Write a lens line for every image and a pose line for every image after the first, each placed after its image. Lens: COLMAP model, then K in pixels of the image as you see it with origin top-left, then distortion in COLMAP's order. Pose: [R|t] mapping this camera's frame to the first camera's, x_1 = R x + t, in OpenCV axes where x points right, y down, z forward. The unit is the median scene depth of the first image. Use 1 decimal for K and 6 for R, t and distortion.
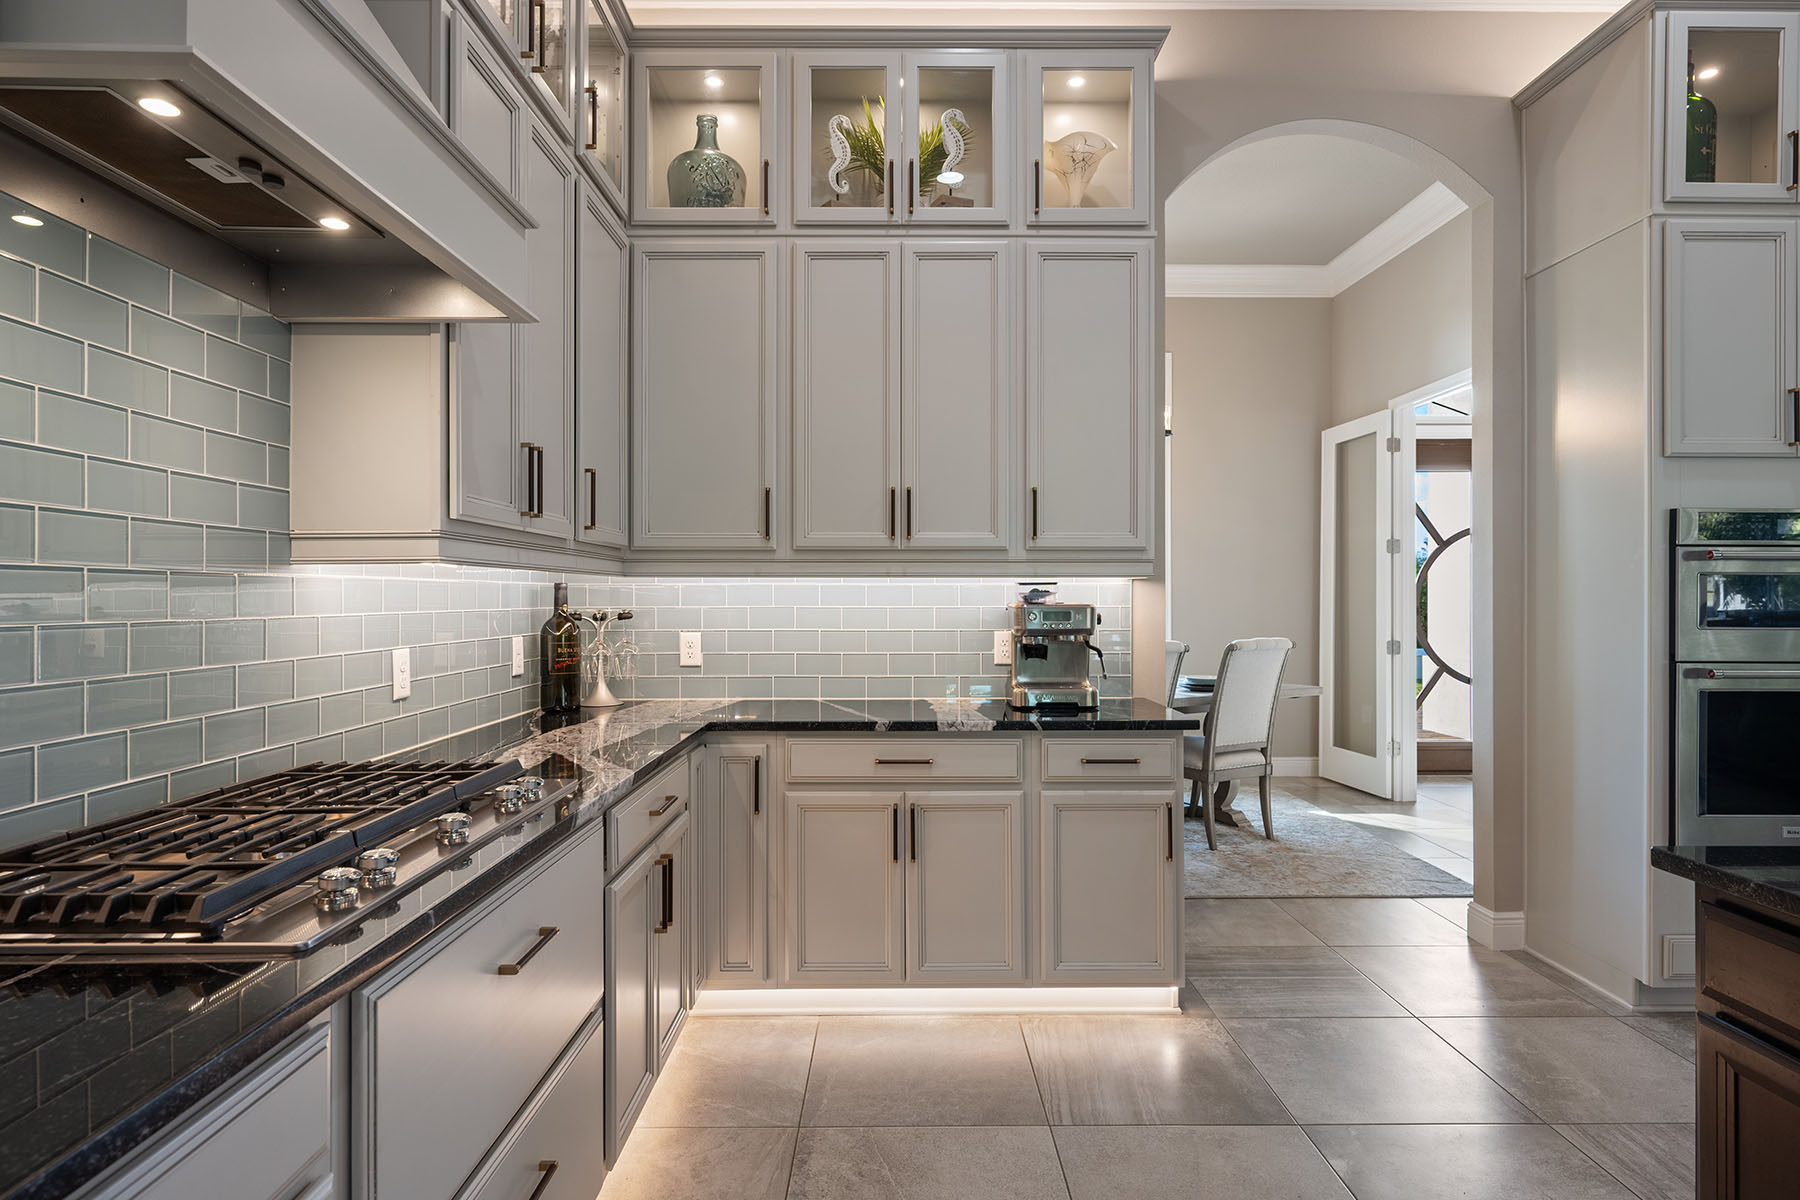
lens RADIAL K [[983.2, 0, 900.8], [0, 983.2, 600.0], [0, 0, 1]] dist [0.018454, 0.000517]
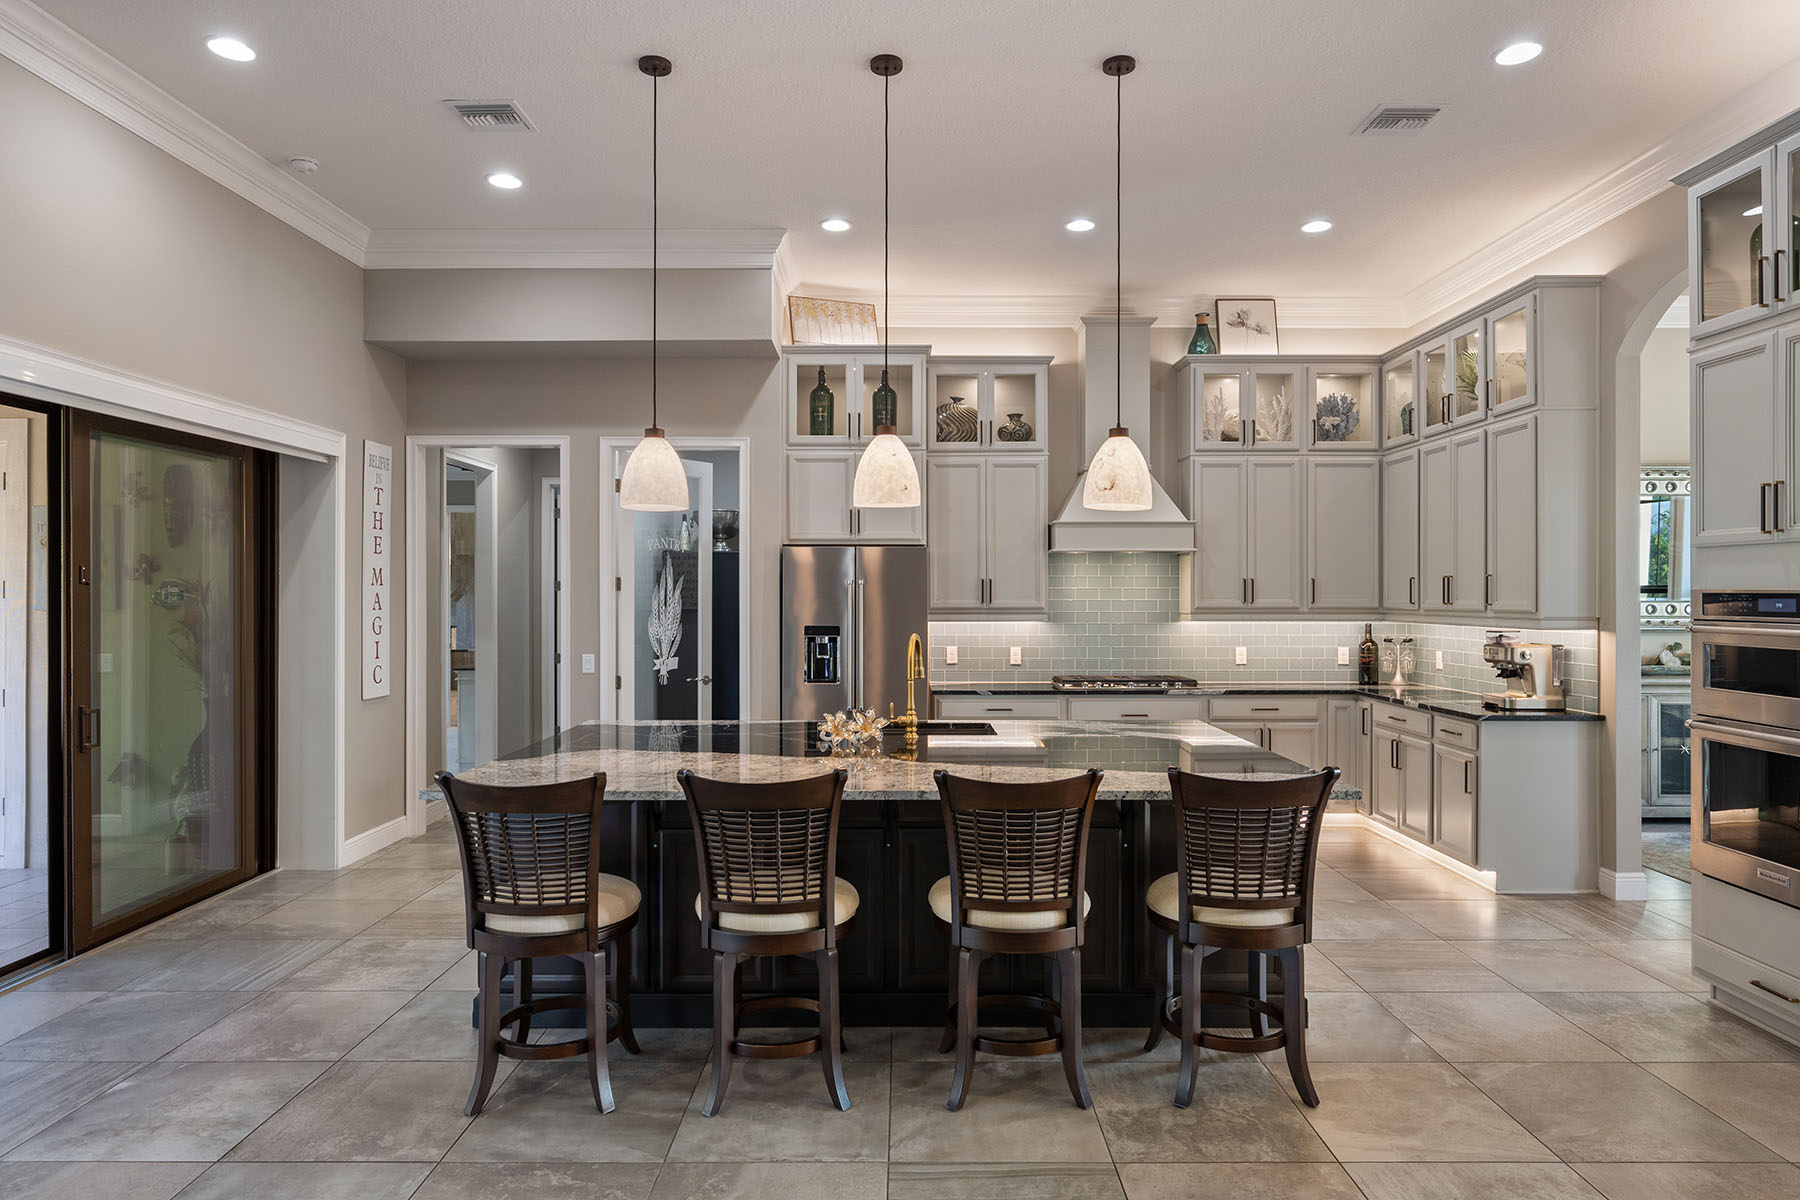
lens RADIAL K [[1047.6, 0, 897.6], [0, 1047.6, 596.8], [0, 0, 1]] dist [-0.000481, -0.001191]
pose [[-0.010590, -0.000876, -0.999944, 1.921105], [-0.003847, 0.999992, -0.000835, -0.069991], [0.999937, 0.003838, -0.010593, 0.010938]]
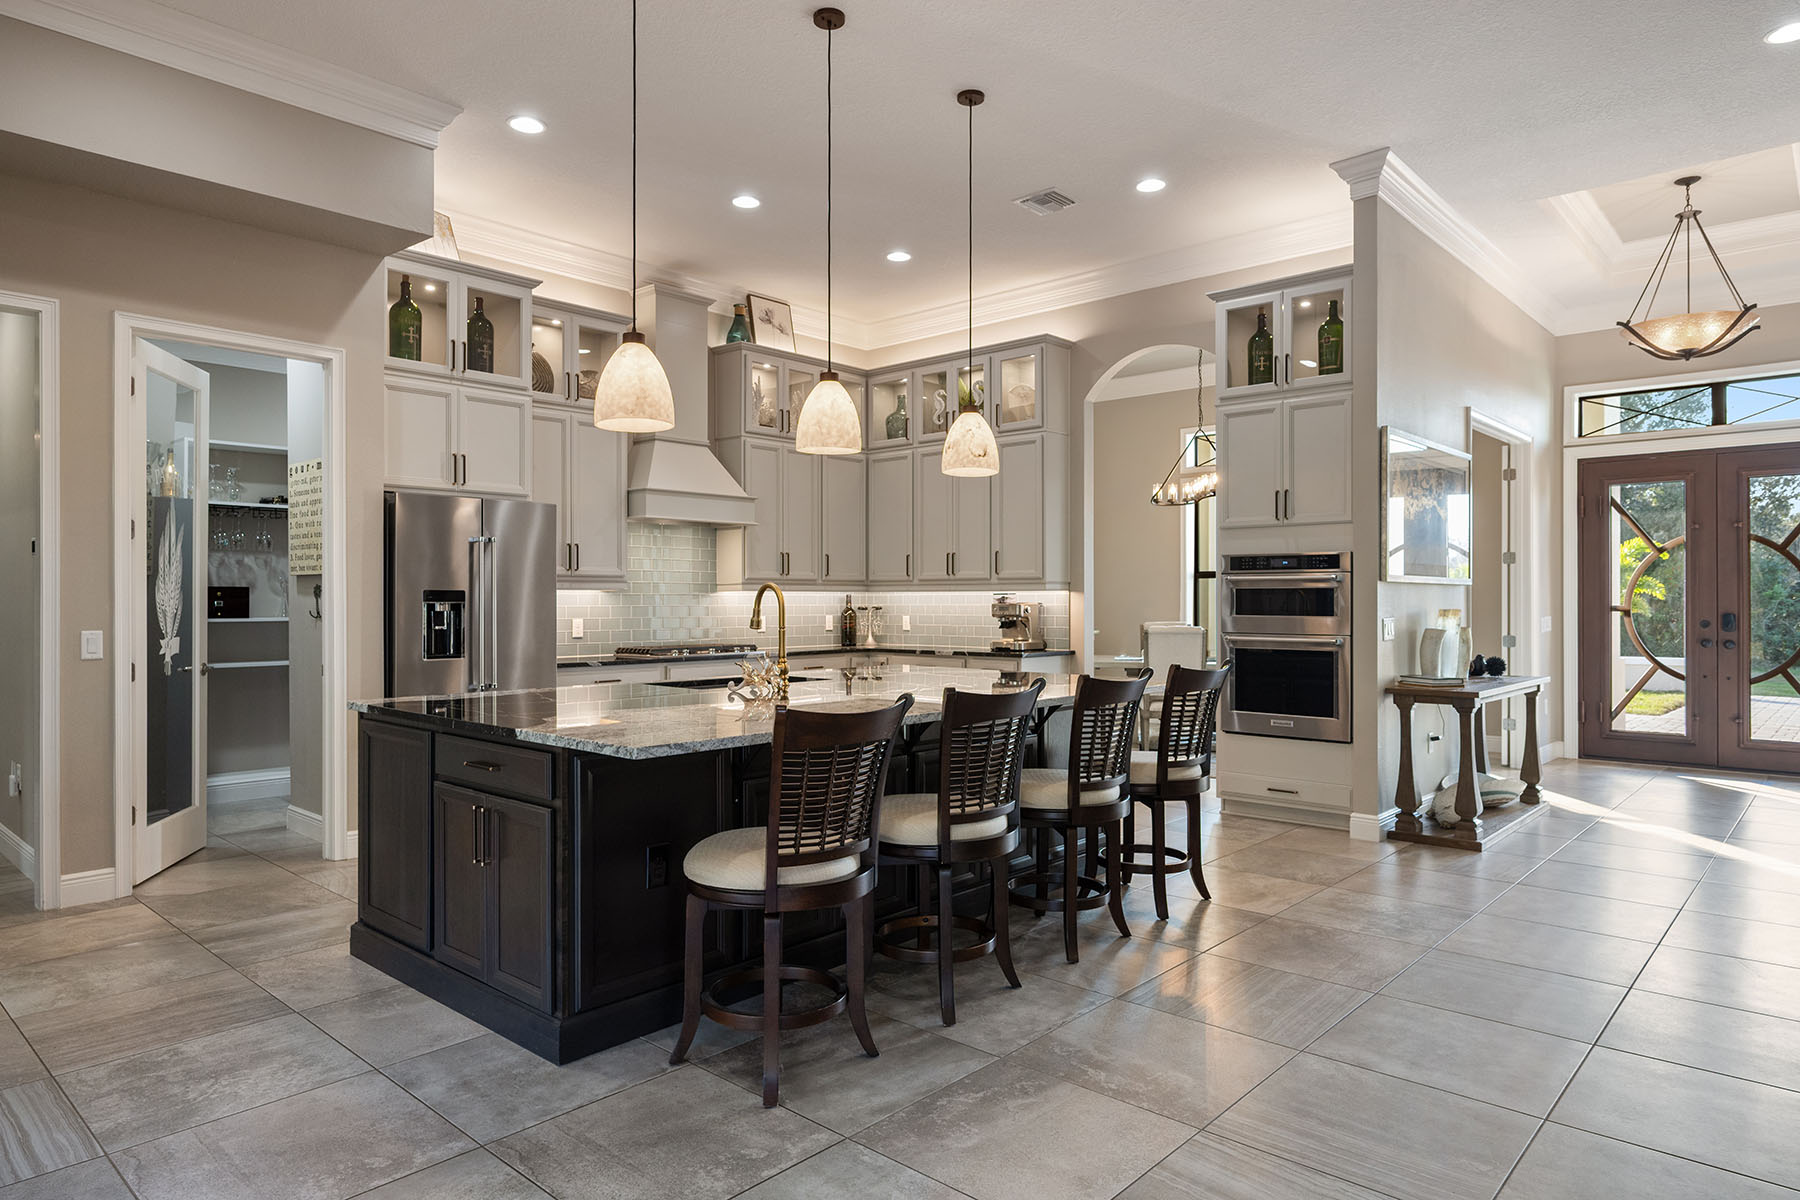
lens RADIAL K [[1083.4, 0, 898.7], [0, 1083.4, 606.0], [0, 0, 1]] dist [-0.001429, -0.003278]
pose [[0.735571, 0.000344, -0.677448, 1.619749], [-0.000147, 1.000000, 0.000348, 0.009661], [0.677448, -0.000156, 0.735571, -0.944215]]
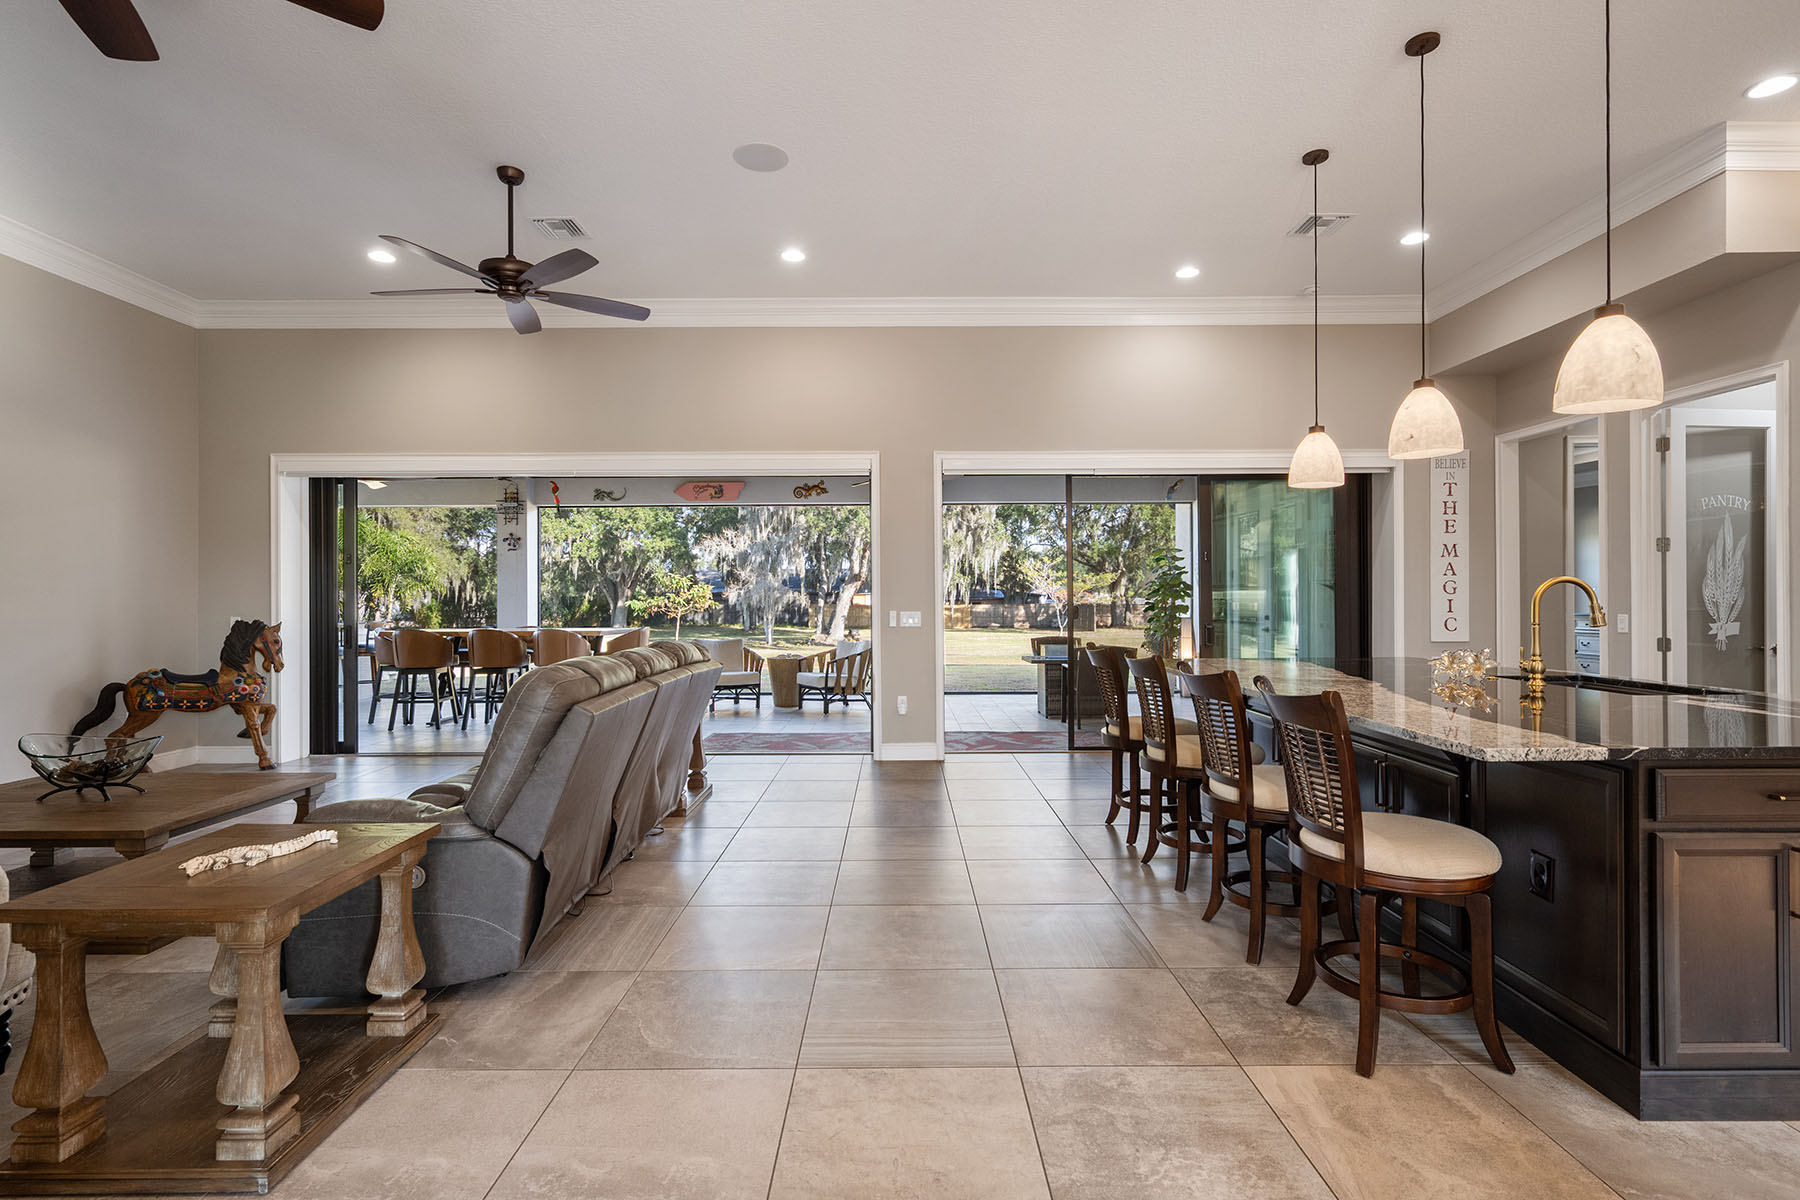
lens RADIAL K [[840.0, 0, 900.1], [0, 840.0, 595.3], [0, 0, 1]] dist [-0.001323, 0.002095]
pose [[-0.999999, 0.000209, 0.001186, 1.330818], [0.000211, 0.999999, 0.001623, 0.000958], [-0.001185, 0.001624, -0.999998, 1.079642]]
